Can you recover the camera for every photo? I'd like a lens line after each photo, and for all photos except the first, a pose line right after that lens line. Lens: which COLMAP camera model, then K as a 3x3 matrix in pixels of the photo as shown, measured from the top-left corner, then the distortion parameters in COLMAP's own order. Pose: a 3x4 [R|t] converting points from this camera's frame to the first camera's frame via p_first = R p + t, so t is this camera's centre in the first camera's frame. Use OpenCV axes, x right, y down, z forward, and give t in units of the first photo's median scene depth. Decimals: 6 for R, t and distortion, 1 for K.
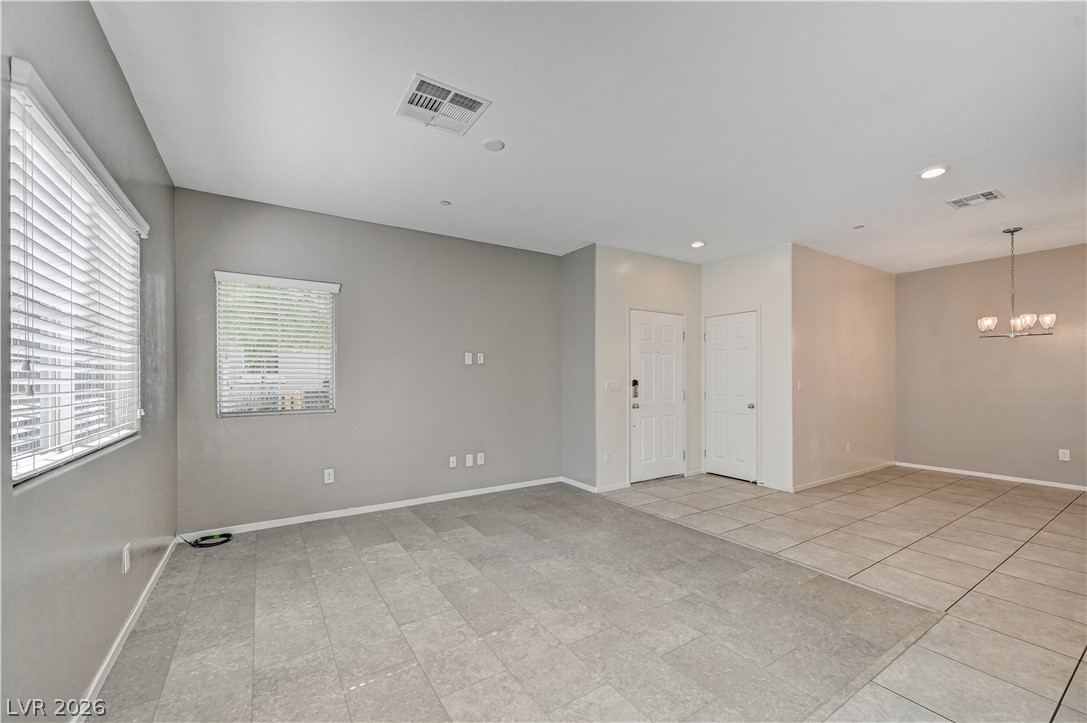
lens RADIAL K [[433.9, 0, 551.8], [0, 433.9, 377.8], [0, 0, 1]] dist [0.000009, 0.000555]
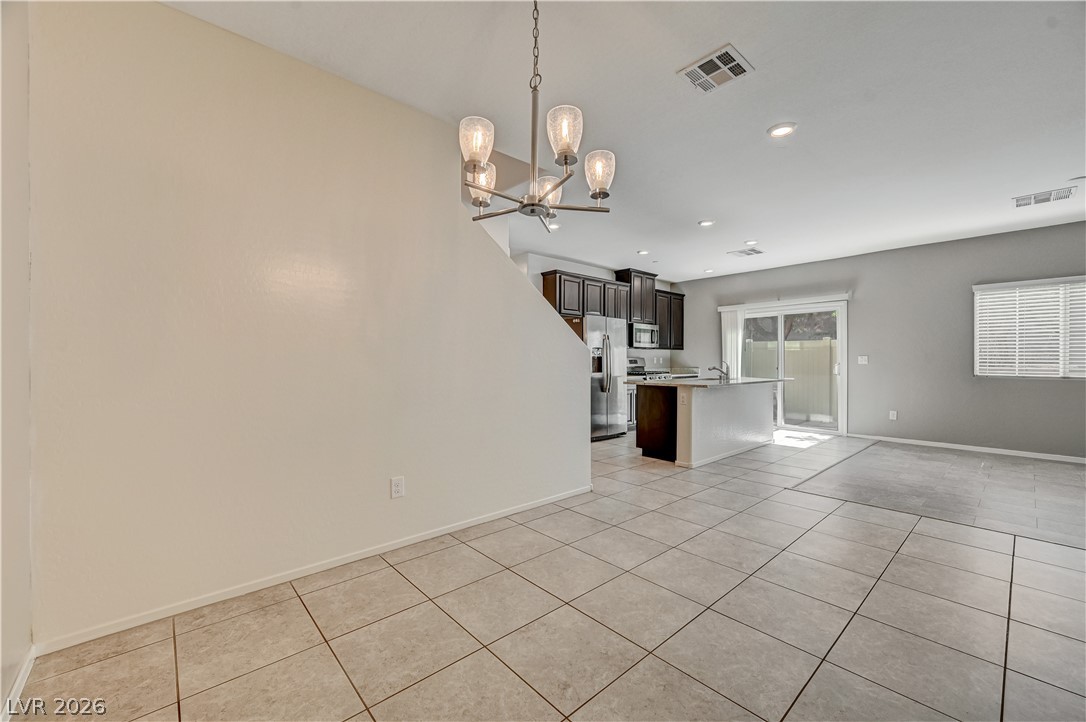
lens RADIAL K [[433.5, 0, 542.1], [0, 433.5, 361.5], [0, 0, 1]] dist [0.000009, 0.000555]
pose [[-0.989326, 0.000515, -0.145720, 1.190262], [0.000352, 0.999999, 0.001143, 0.026070], [0.145720, 0.001079, -0.989325, 1.441888]]
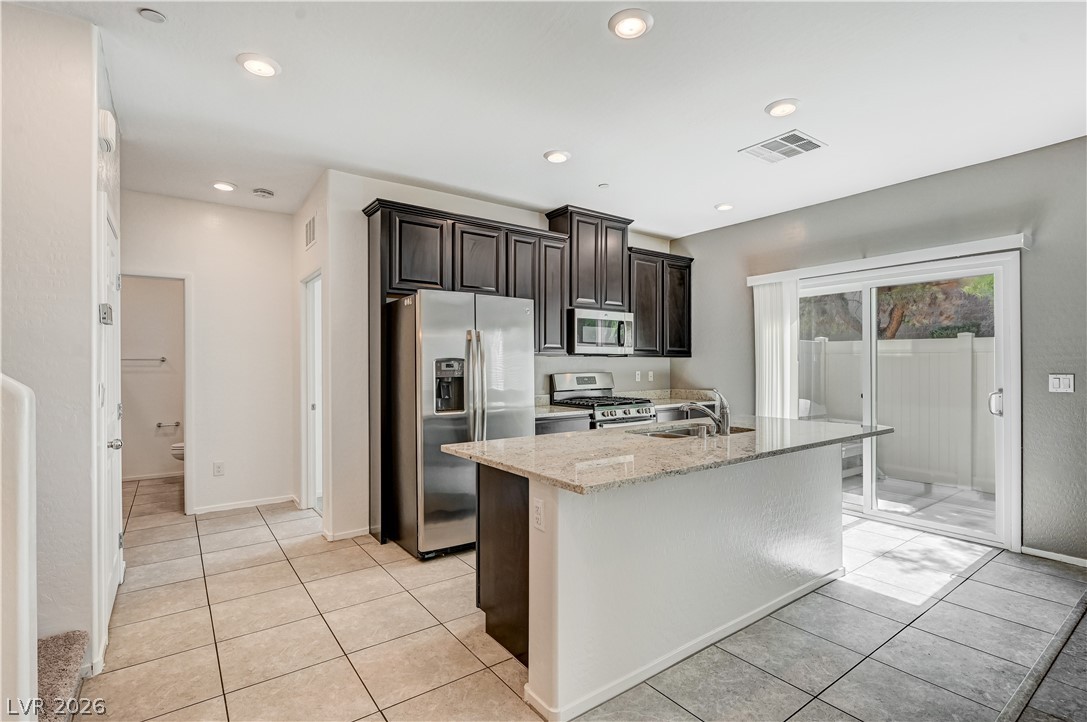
lens RADIAL K [[509.1, 0, 544.7], [0, 509.1, 366.8], [0, 0, 1]] dist [0.000452, 0.000836]
pose [[-0.998802, 0.004494, -0.048726, 0.666903], [0.004171, 0.999969, 0.006742, -0.012606], [0.048755, 0.006530, -0.998789, 0.821854]]
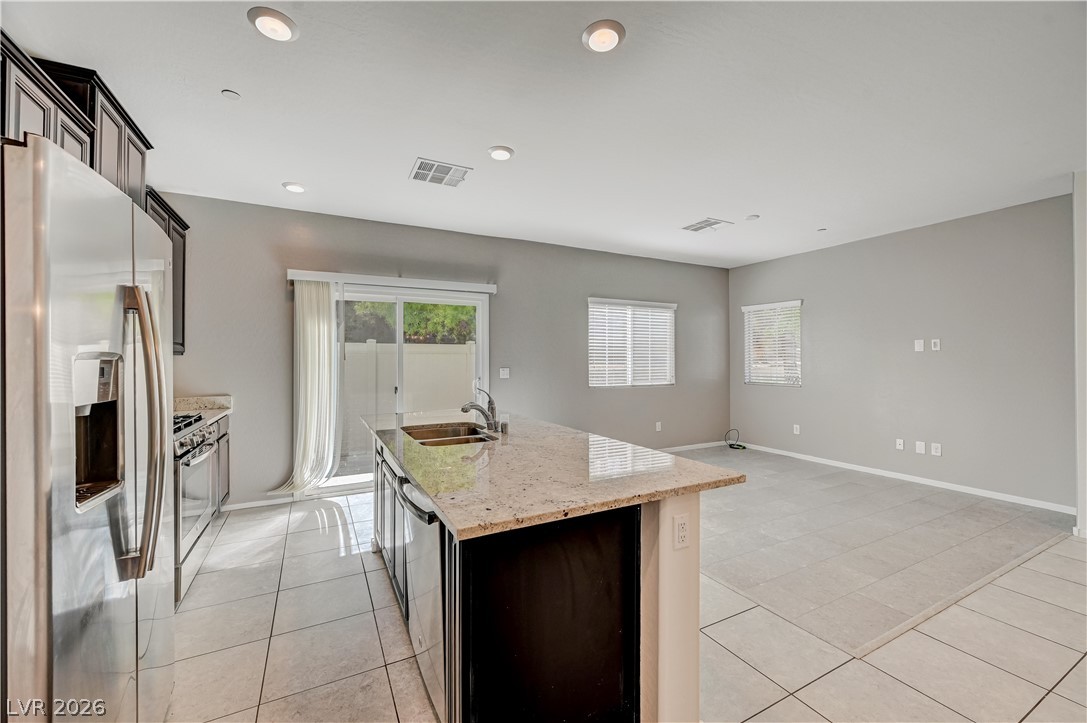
lens RADIAL K [[433.9, 0, 542.7], [0, 433.9, 356.8], [0, 0, 1]] dist [0.000009, 0.000555]
pose [[-0.100322, -0.004669, -0.994944, 1.018096], [0.003313, 0.999982, -0.005027, -0.017147], [0.994950, -0.003801, -0.100304, 0.278299]]
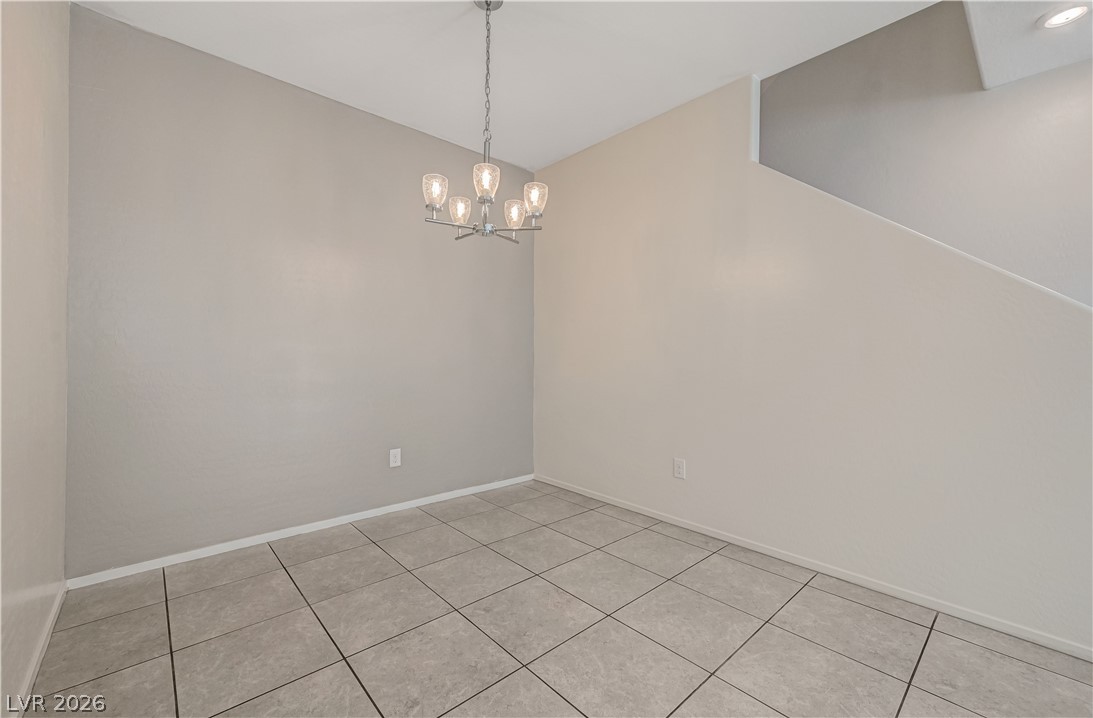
lens RADIAL K [[436.3, 0, 545.2], [0, 436.3, 357.2], [0, 0, 1]] dist [0.000009, 0.000555]
pose [[-0.153762, 0.000503, 0.988108, 0.646317], [-0.010235, 0.999945, -0.002101, 0.039926], [-0.988055, -0.010436, -0.153748, 1.085025]]
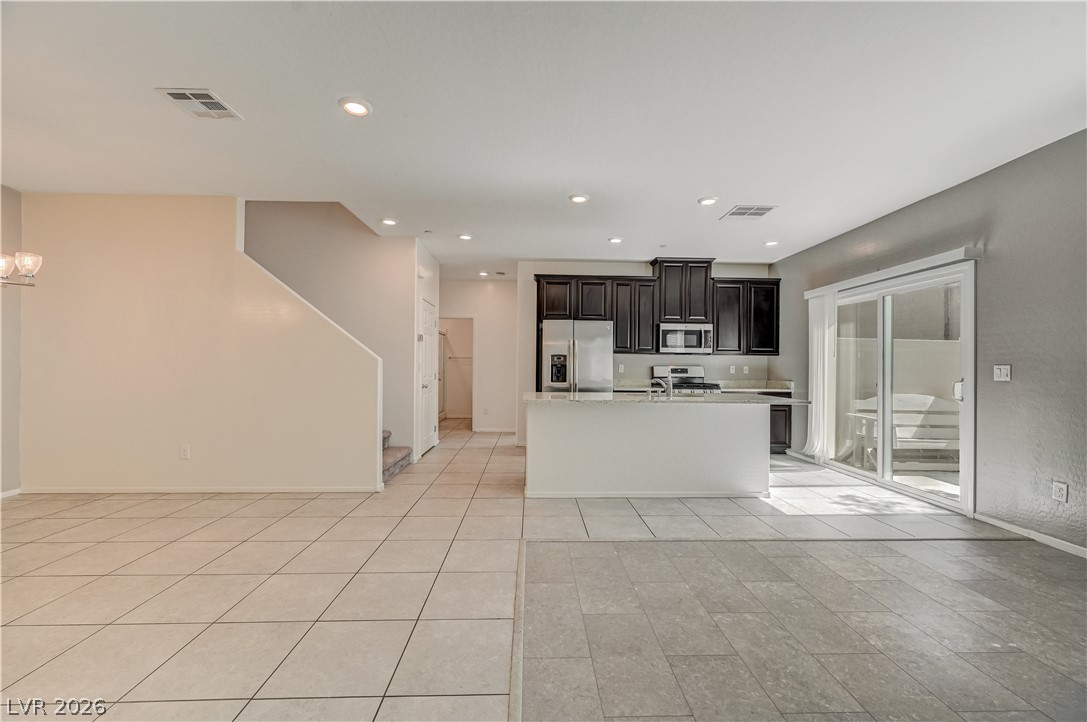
lens RADIAL K [[433.9, 0, 543.9], [0, 433.9, 362.9], [0, 0, 1]] dist [0.000009, 0.000555]
pose [[-0.850667, -0.001326, 0.525703, 0.099388], [-0.006714, 0.999943, -0.008343, 0.016959], [-0.525662, -0.010627, -0.850627, 1.172670]]
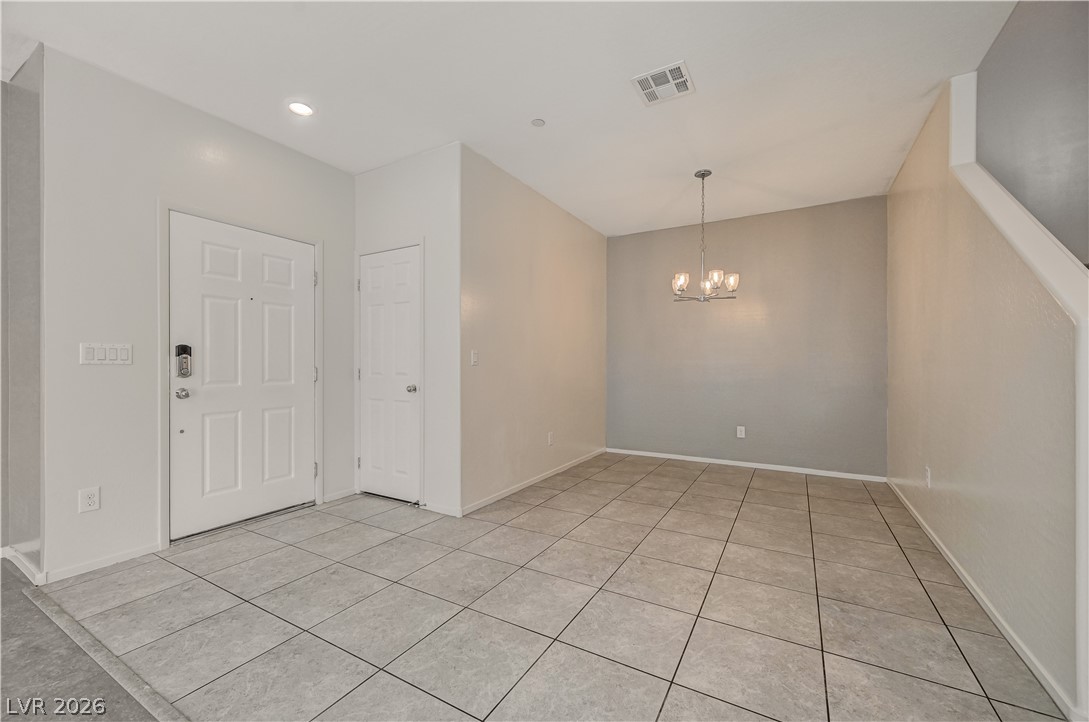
lens RADIAL K [[434.7, 0, 545.2], [0, 434.7, 364.7], [0, 0, 1]] dist [0.000009, 0.000555]
pose [[0.894365, 0.002124, 0.447333, 0.439529], [-0.002652, 0.999996, 0.000554, 0.035536], [-0.447330, -0.001682, 0.894367, 0.408062]]
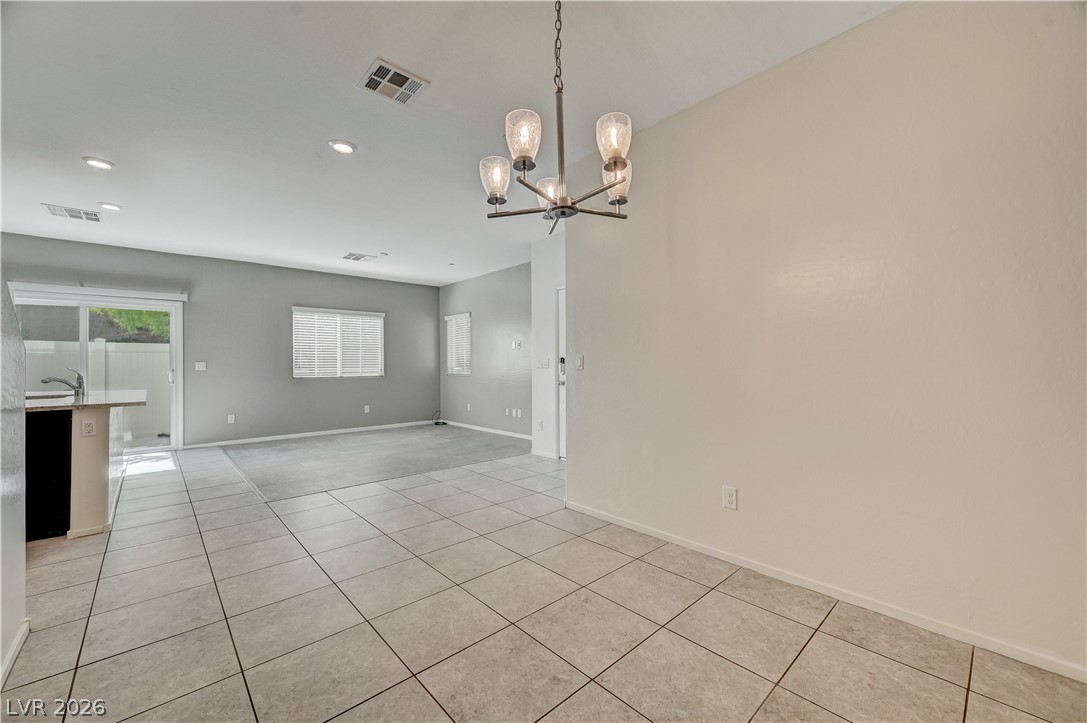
lens RADIAL K [[433.9, 0, 545.9], [0, 433.9, 359.9], [0, 0, 1]] dist [0.000009, 0.000555]
pose [[0.157906, -0.010427, -0.987399, 1.500999], [0.009151, 0.999917, -0.009095, 0.025999], [0.987412, -0.007599, 0.157988, 1.004406]]
